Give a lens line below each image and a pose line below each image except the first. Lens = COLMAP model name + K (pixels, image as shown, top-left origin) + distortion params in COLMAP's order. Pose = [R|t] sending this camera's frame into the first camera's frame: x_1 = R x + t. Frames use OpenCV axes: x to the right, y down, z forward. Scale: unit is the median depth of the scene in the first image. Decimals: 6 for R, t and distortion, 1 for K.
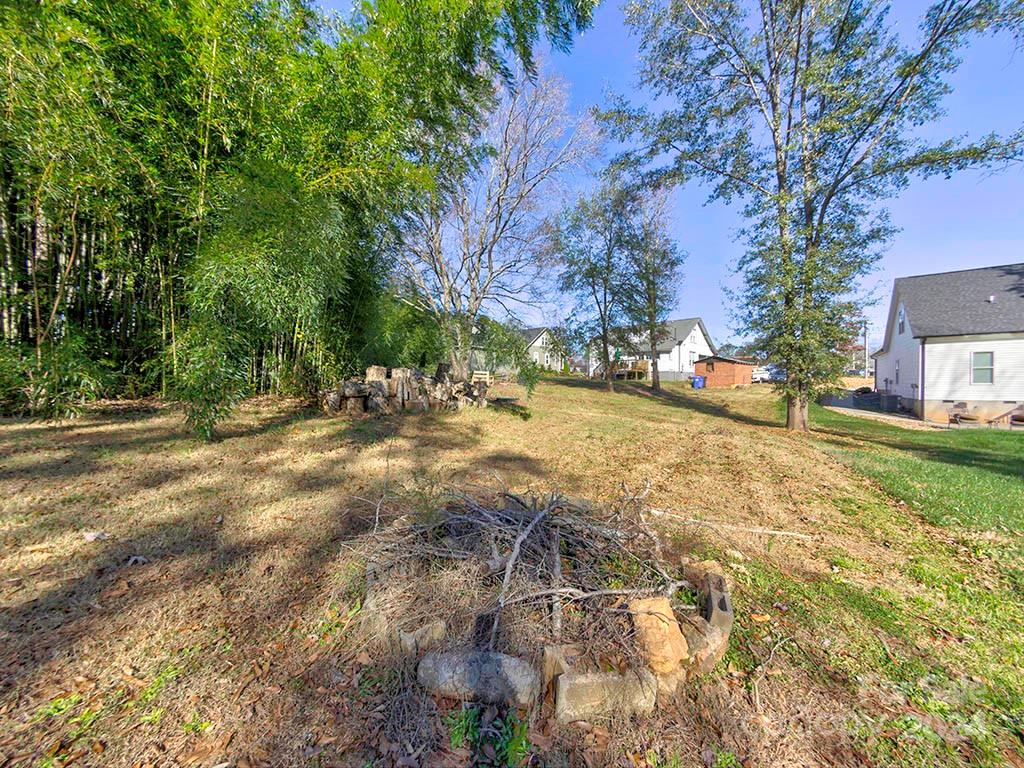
lens RADIAL K [[402.6, 0, 511.9], [0, 402.6, 383.6], [0, 0, 1]] dist [0.001731, 0.000225]
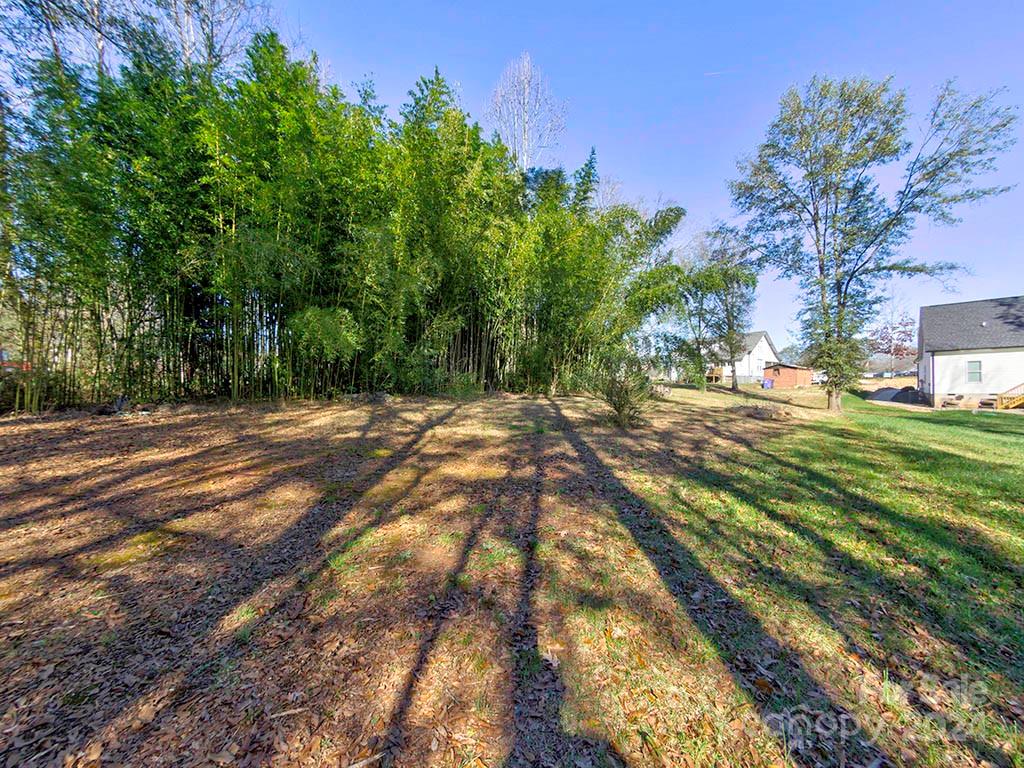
lens RADIAL K [[402.6, 0, 512.1], [0, 402.6, 384.4], [0, 0, 1]] dist [0.001731, 0.000225]
pose [[0.993488, -0.012319, -0.113266, -0.363090], [0.011211, 0.999883, -0.010410, 0.004439], [0.113381, 0.009072, 0.993510, -0.675610]]
